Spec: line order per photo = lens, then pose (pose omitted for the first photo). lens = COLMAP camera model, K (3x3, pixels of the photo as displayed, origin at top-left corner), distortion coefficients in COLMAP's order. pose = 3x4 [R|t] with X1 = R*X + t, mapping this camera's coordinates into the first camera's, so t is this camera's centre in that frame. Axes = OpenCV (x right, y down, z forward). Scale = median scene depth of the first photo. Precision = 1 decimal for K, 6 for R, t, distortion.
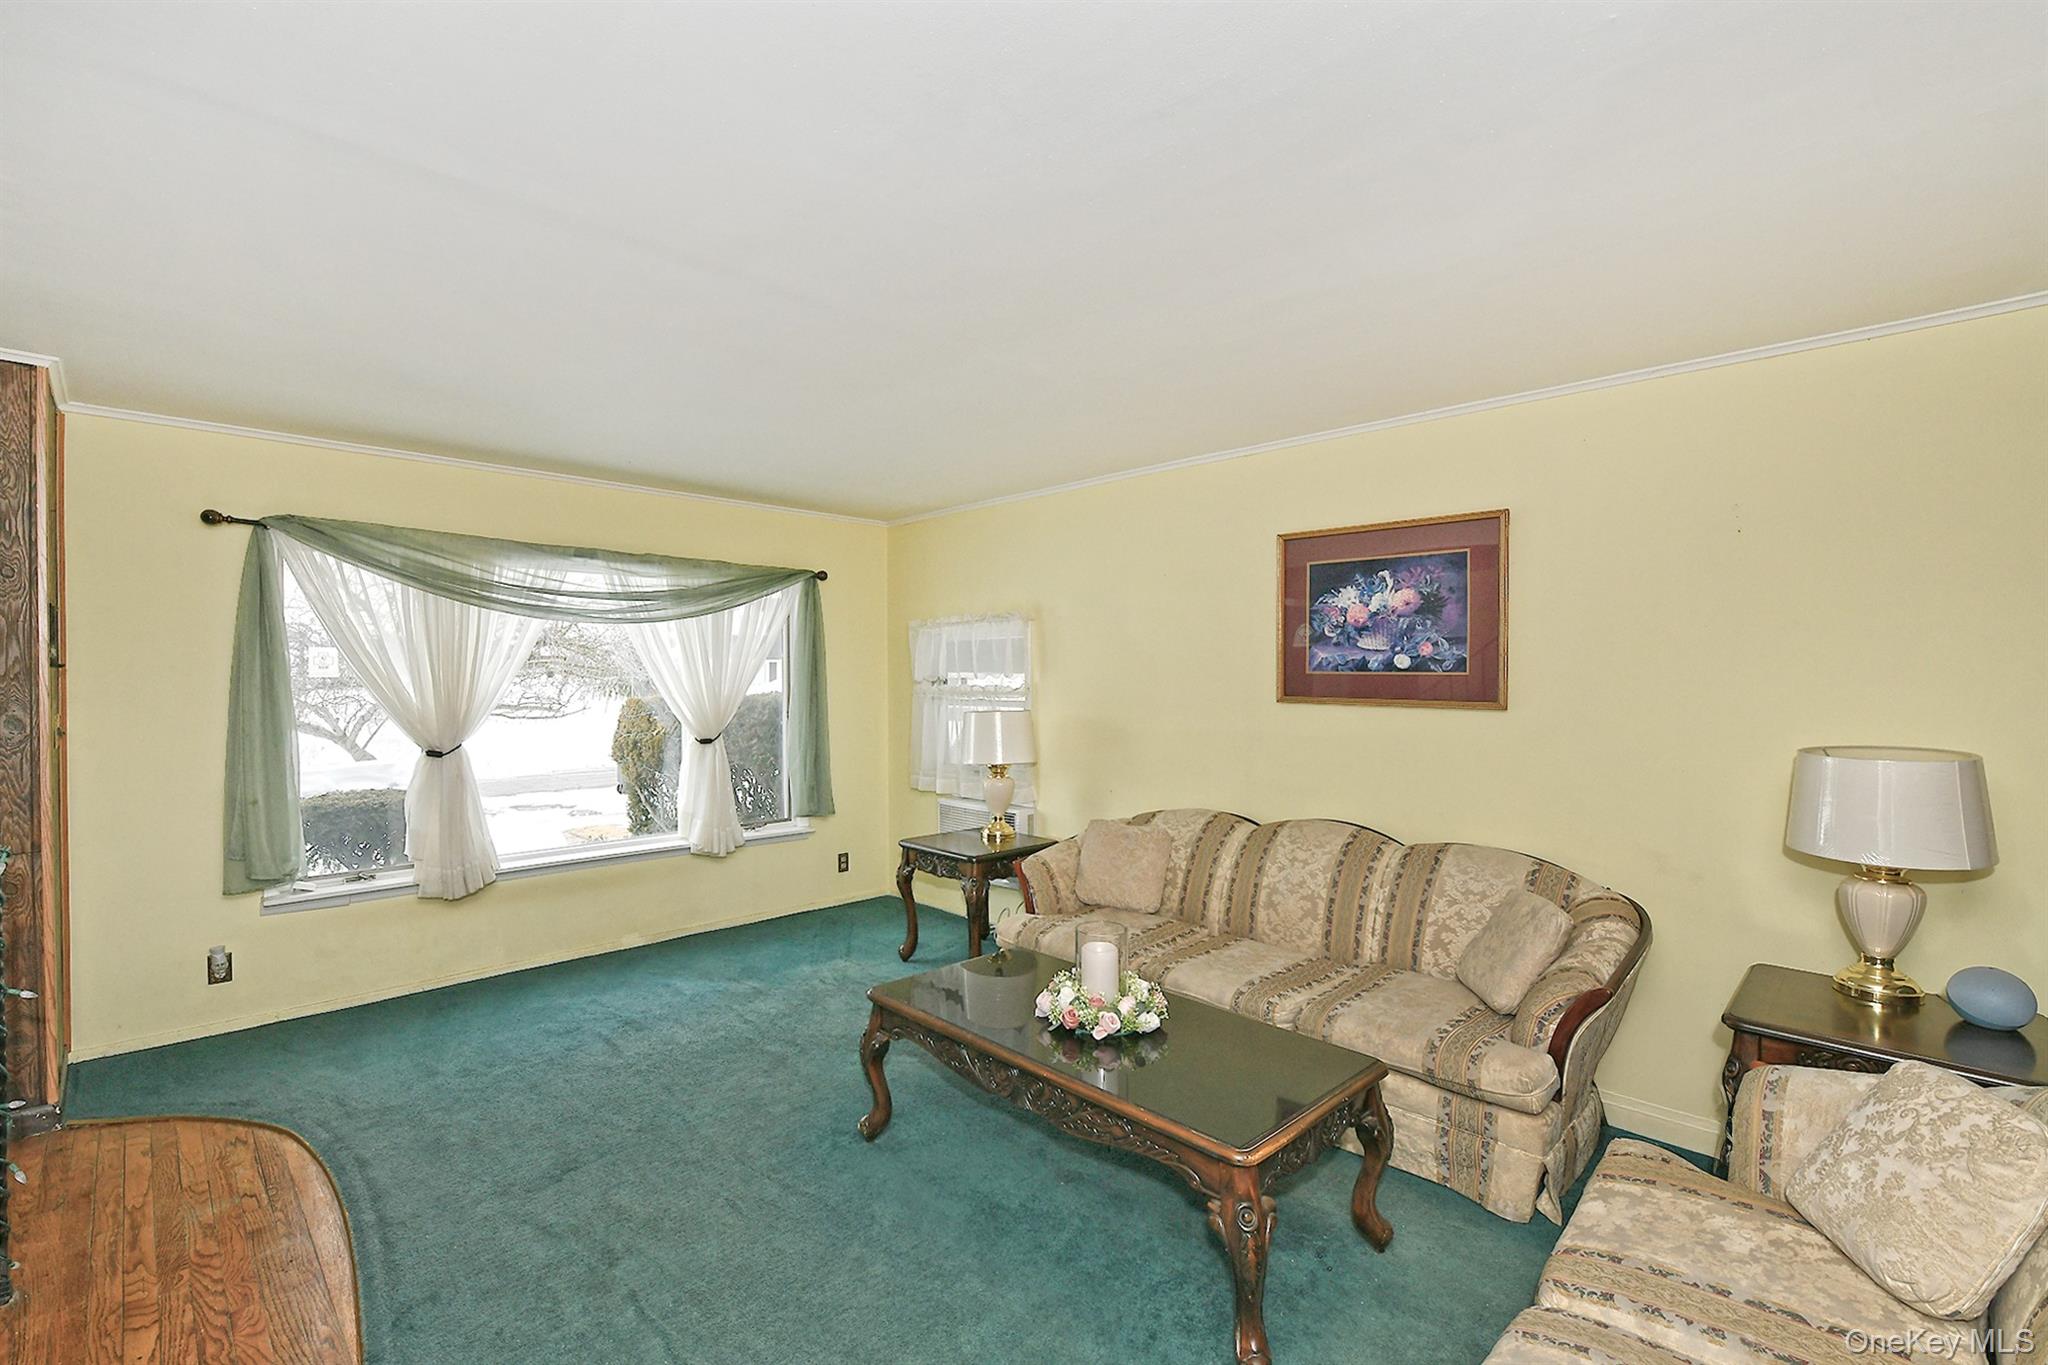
lens RADIAL K [[978.6, 0, 1023.0], [0, 978.6, 671.9], [0, 0, 1]] dist [0.000137, 0.000097]
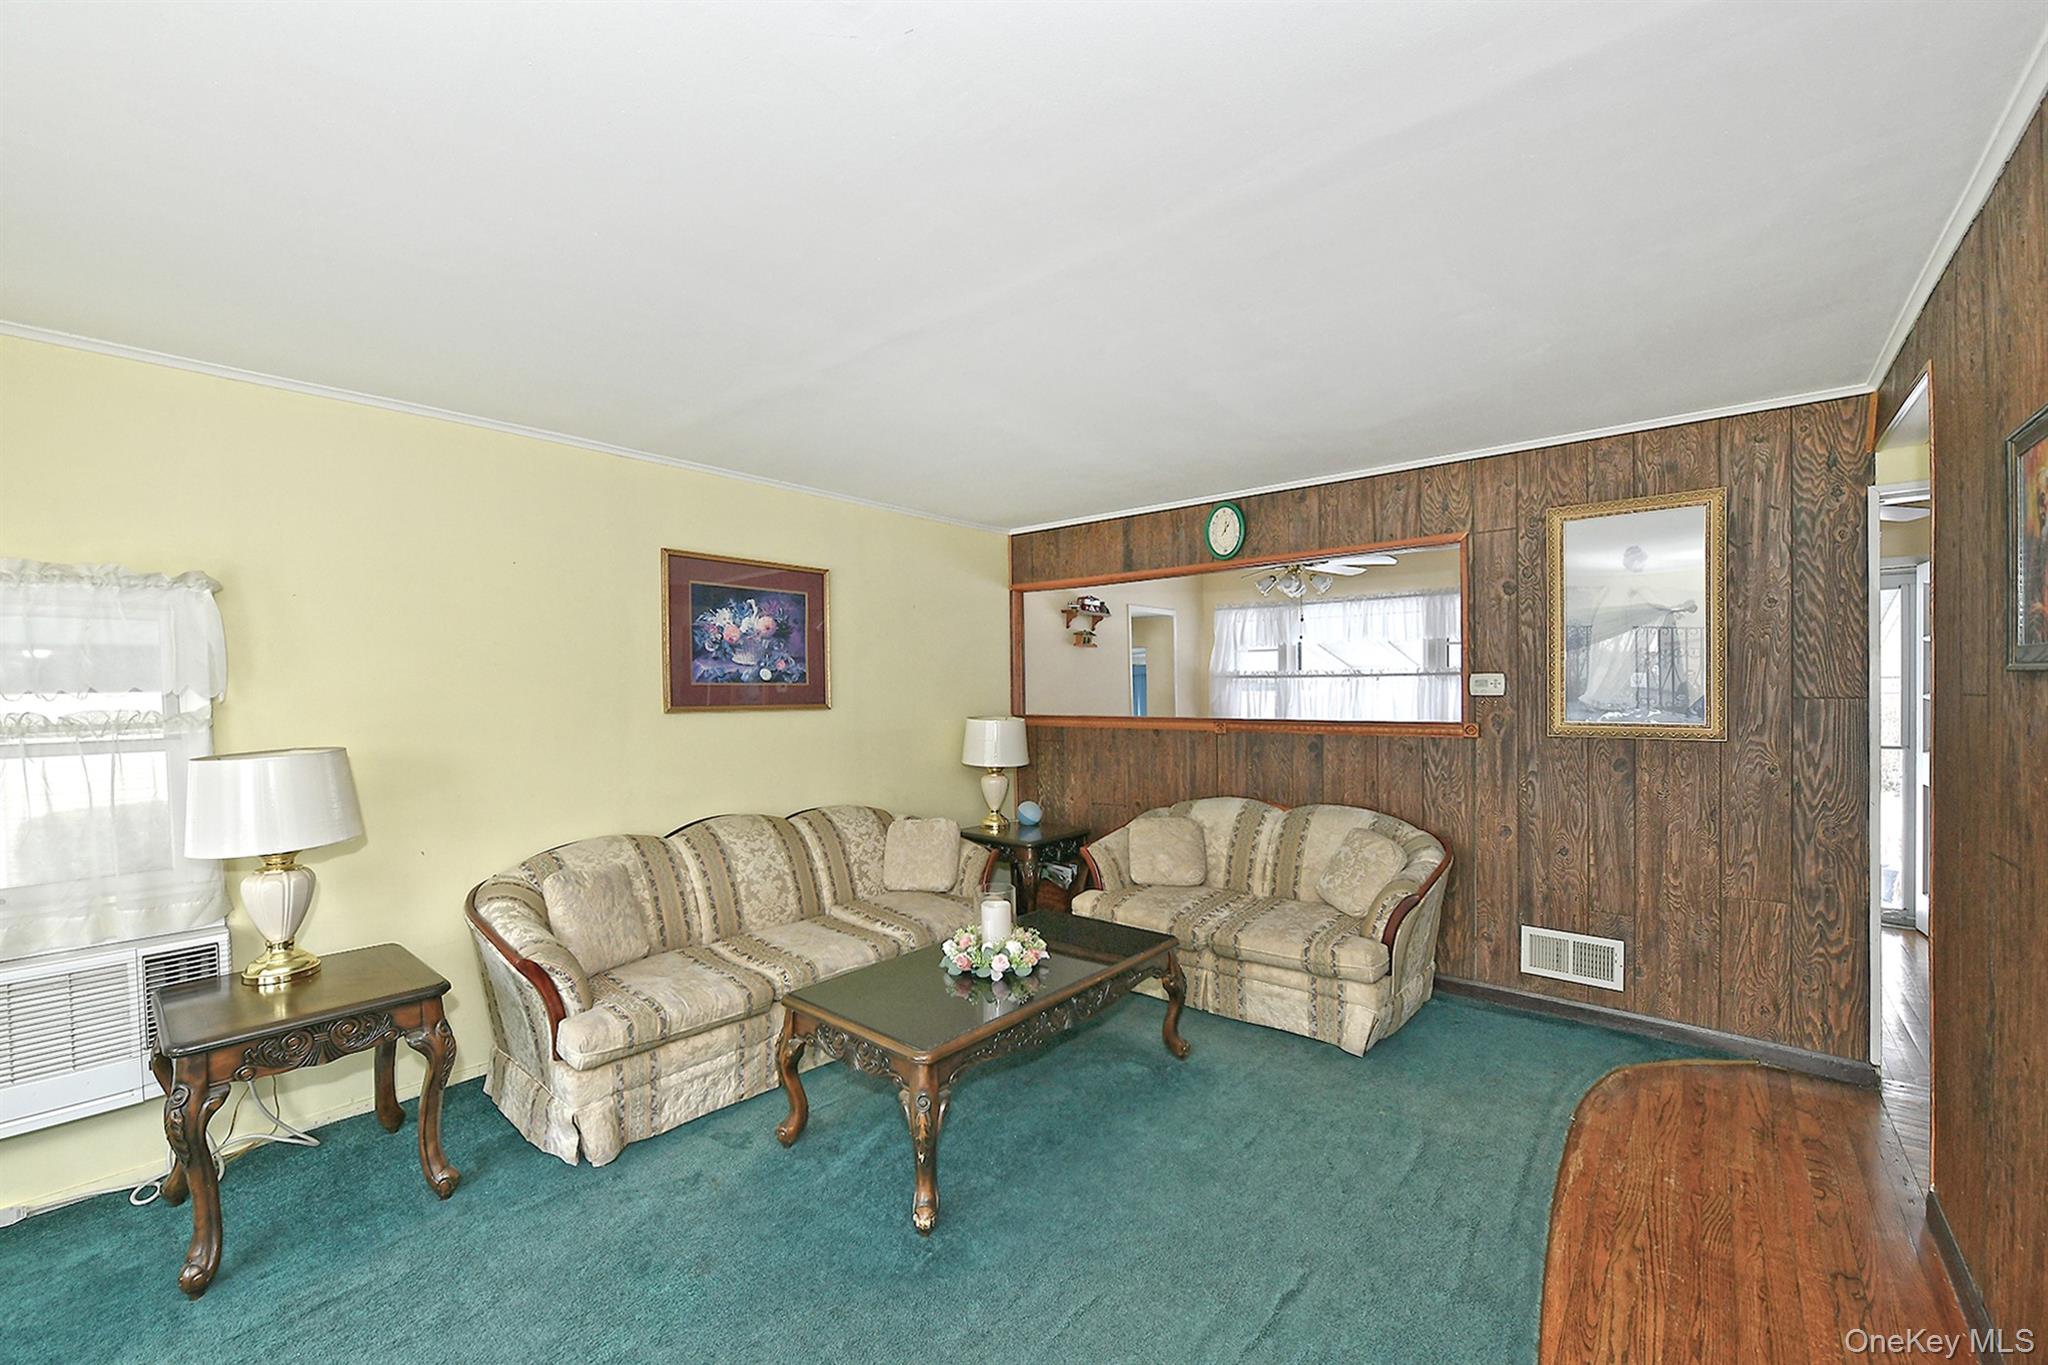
lens RADIAL K [[781.7, 0, 1025.2], [0, 781.7, 692.4], [0, 0, 1]] dist [-0.023672, 0.000104]
pose [[-0.122699, -0.014588, 0.992337, -0.627188], [0.001990, 0.999886, 0.014945, -0.001993], [-0.992442, 0.003809, -0.122656, 0.779531]]
